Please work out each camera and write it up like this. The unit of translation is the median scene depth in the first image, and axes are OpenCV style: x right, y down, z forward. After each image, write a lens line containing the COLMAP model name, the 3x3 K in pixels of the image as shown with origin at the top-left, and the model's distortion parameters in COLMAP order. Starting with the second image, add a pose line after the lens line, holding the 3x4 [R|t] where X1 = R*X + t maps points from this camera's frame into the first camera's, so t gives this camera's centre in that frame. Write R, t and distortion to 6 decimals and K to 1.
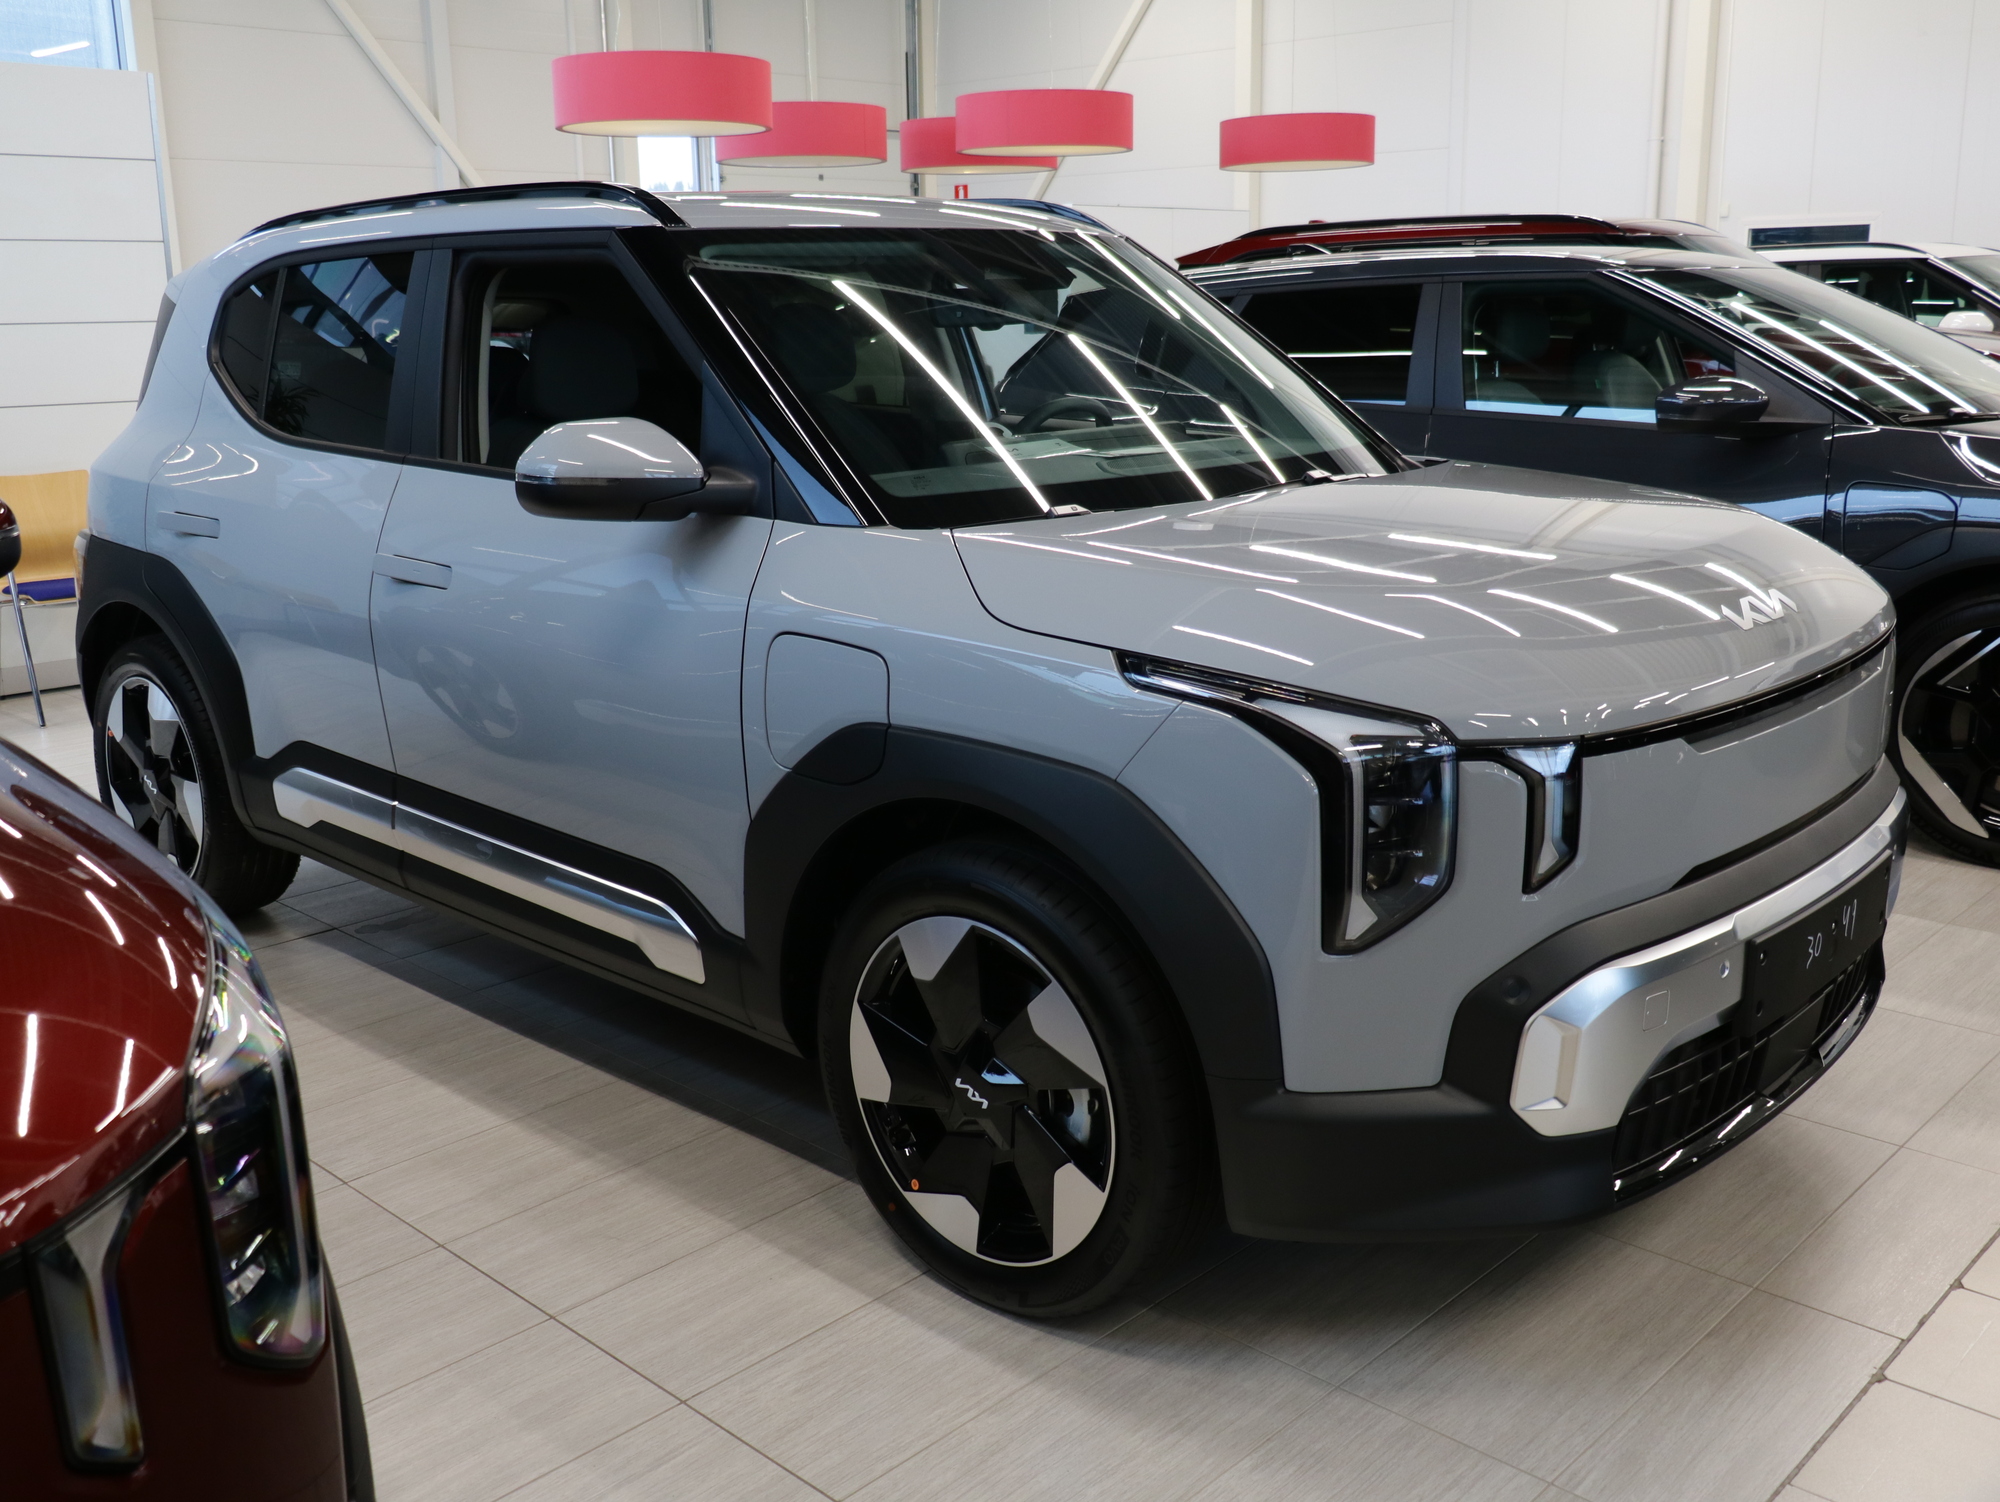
lens RADIAL K [[1843.6, 0, 1000.0], [0, 1843.6, 751.0], [0, 0, 1]] dist [-0.003128, -0.001849]
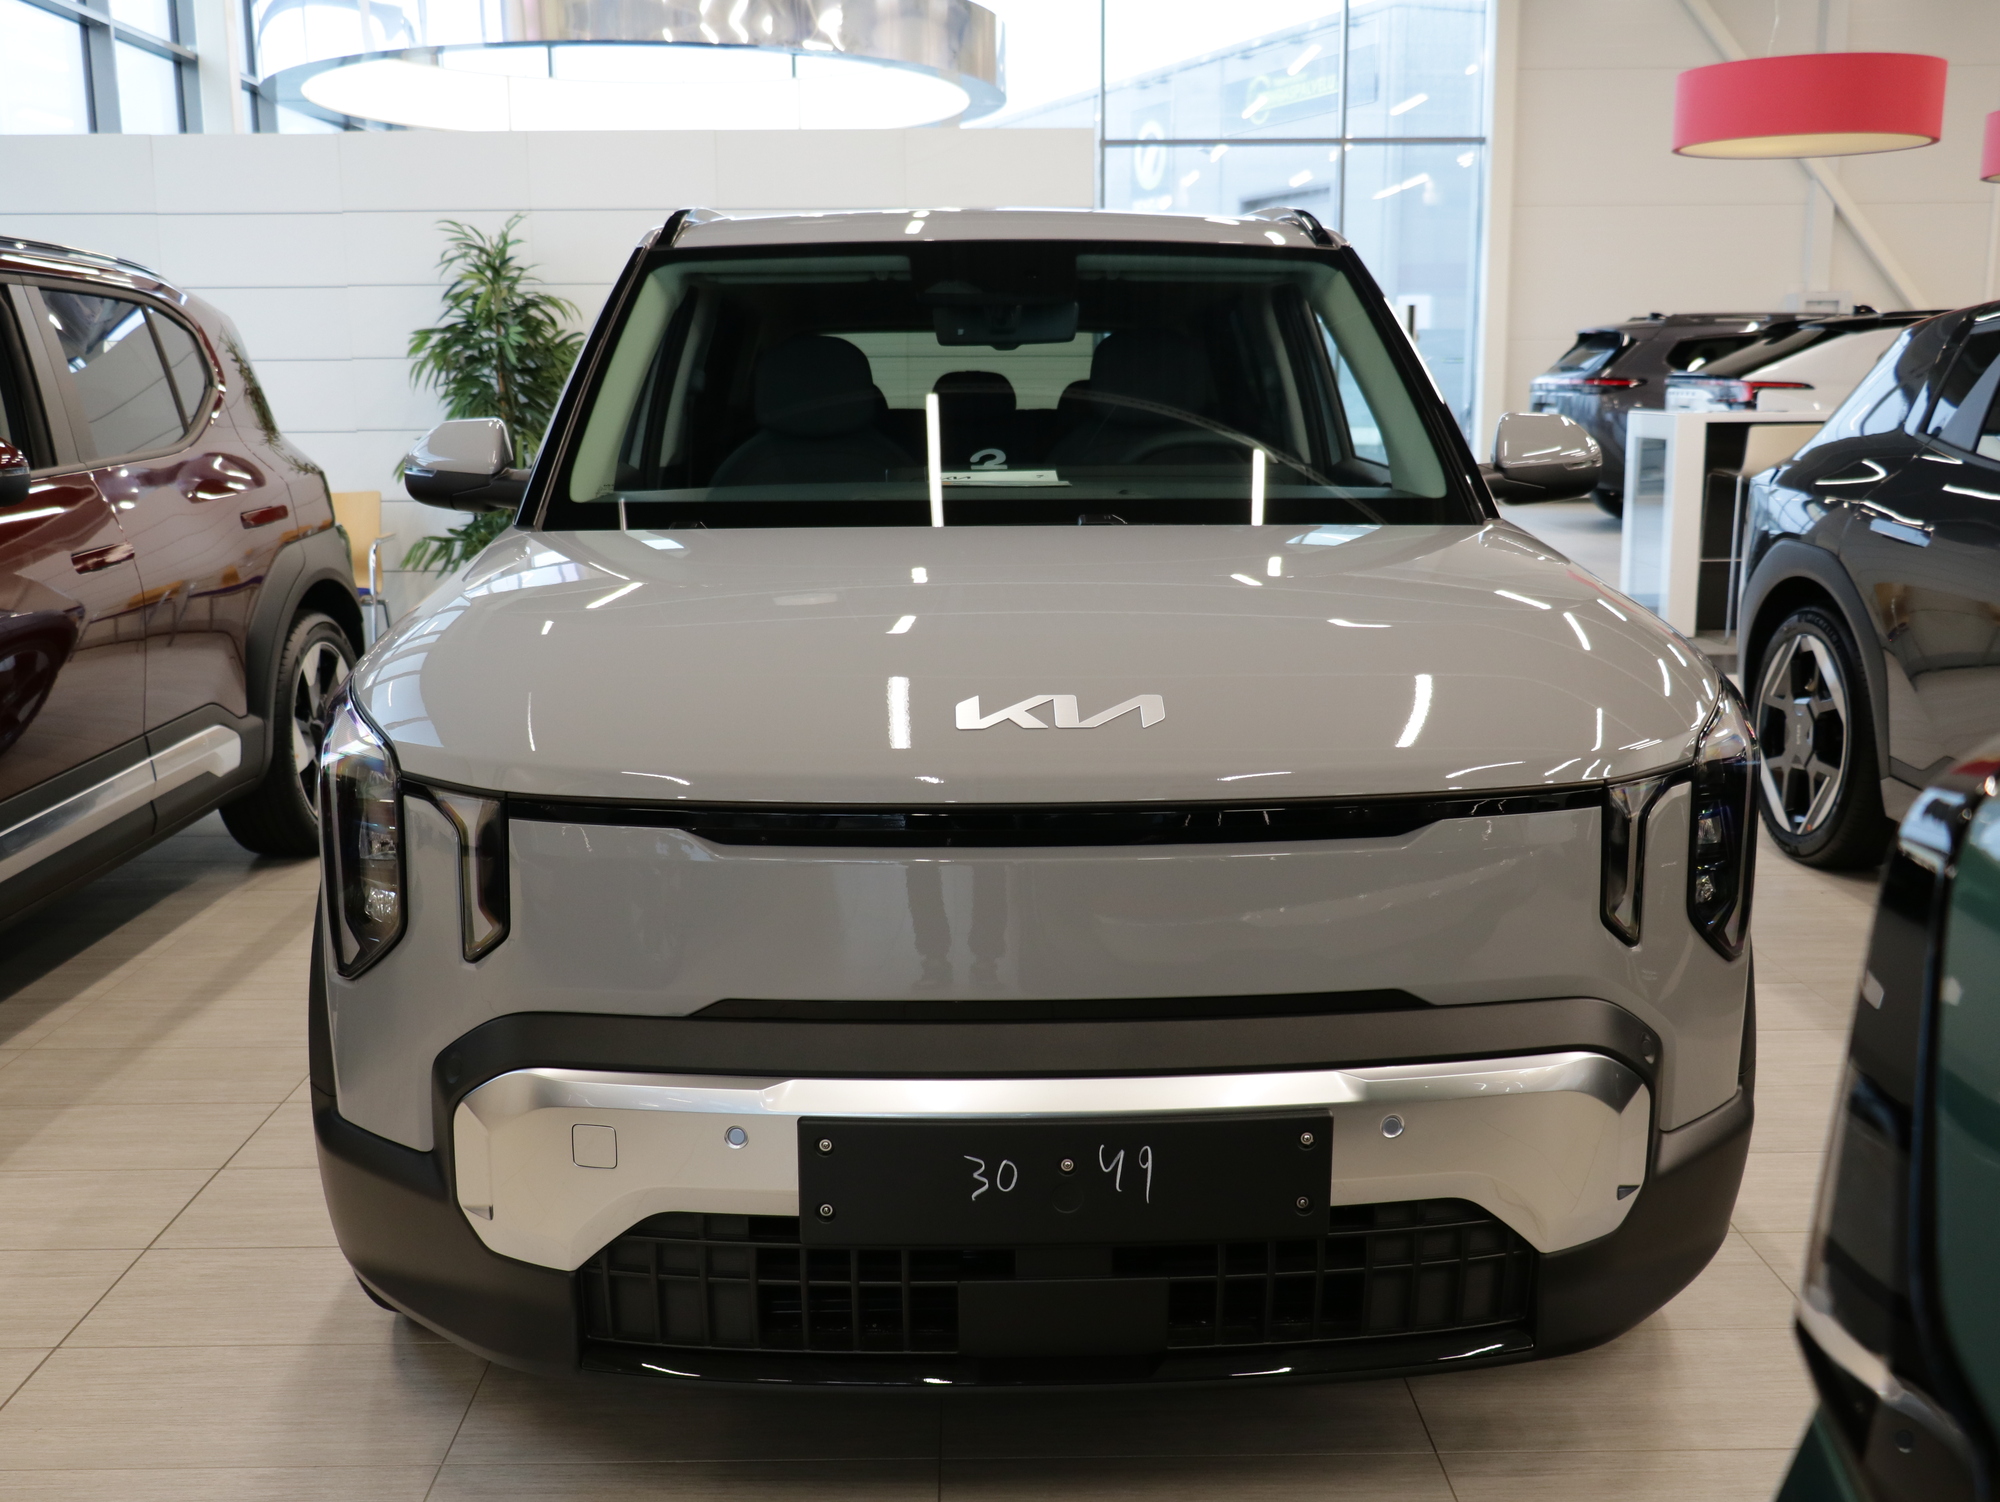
lens RADIAL K [[1929.5, 0, 1000.7], [0, 1929.5, 855.9], [0, 0, 1]] dist [-0.005168, -0.007605]
pose [[0.699234, 0.179534, -0.691982, 1.002472], [-0.171244, 0.981835, 0.081697, -0.082283], [0.694080, 0.061372, 0.717277, 0.486542]]
